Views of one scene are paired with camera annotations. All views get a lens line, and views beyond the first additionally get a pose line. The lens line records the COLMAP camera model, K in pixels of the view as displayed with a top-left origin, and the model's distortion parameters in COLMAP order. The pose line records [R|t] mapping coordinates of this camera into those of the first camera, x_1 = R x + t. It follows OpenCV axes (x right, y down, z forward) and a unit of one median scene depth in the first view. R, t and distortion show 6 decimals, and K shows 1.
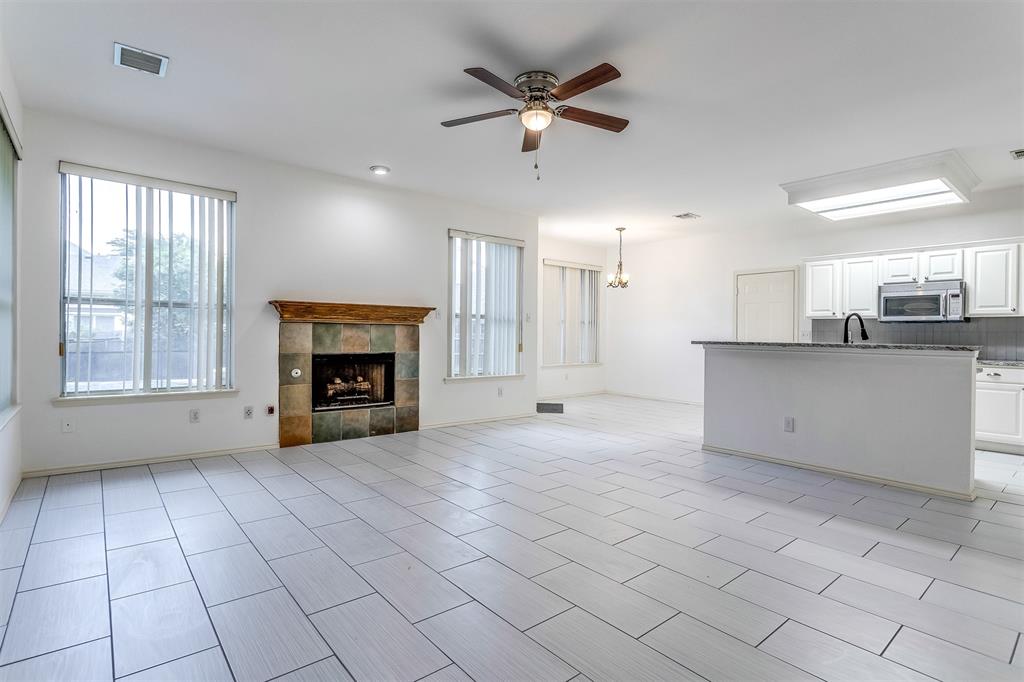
lens RADIAL K [[496.6, 0, 512.8], [0, 496.6, 333.9], [0, 0, 1]] dist [-0.003089, 0.001383]
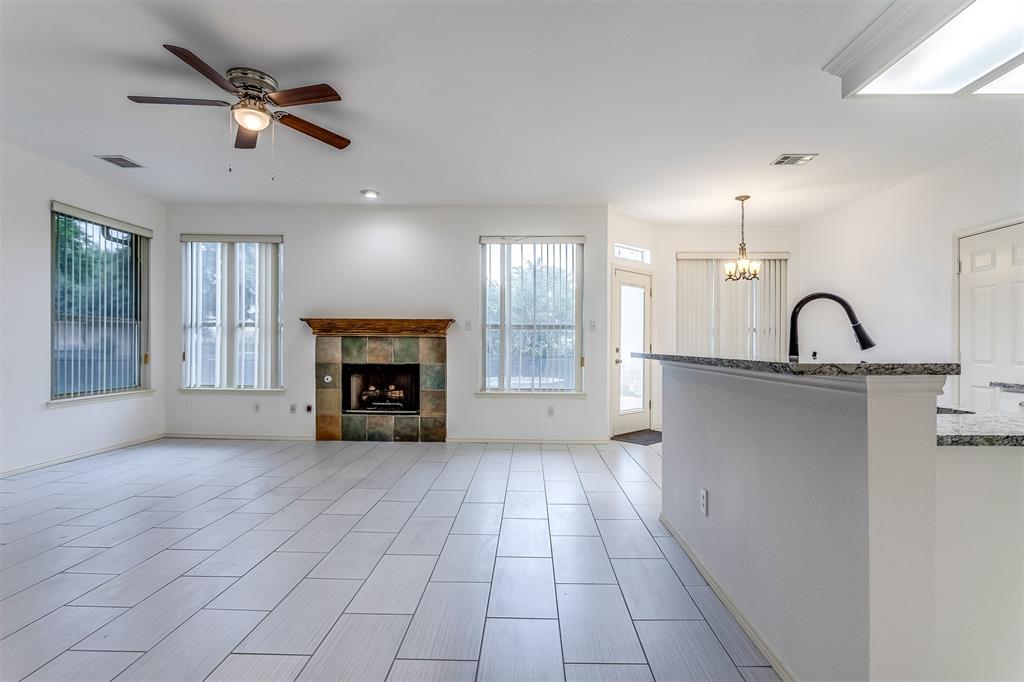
lens RADIAL K [[496.6, 0, 519.9], [0, 496.6, 346.3], [0, 0, 1]] dist [-0.003089, 0.001383]
pose [[0.760513, -0.006364, -0.649291, 0.611944], [0.002028, 0.999970, -0.007426, 0.009339], [0.649319, 0.004331, 0.760504, 0.354992]]
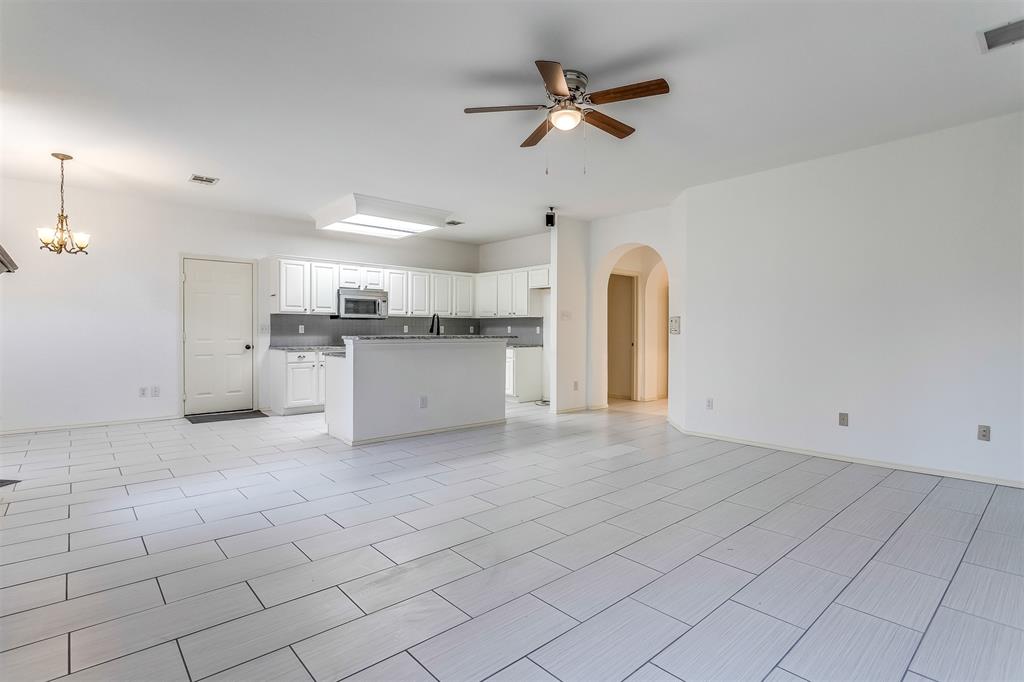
lens RADIAL K [[496.6, 0, 505.4], [0, 496.6, 335.7], [0, 0, 1]] dist [-0.003089, 0.001383]
pose [[-0.002677, -0.021687, 0.999761, -0.554397], [-0.001040, 0.999764, 0.021684, -0.008390], [-0.999996, -0.000982, -0.002698, 0.647231]]
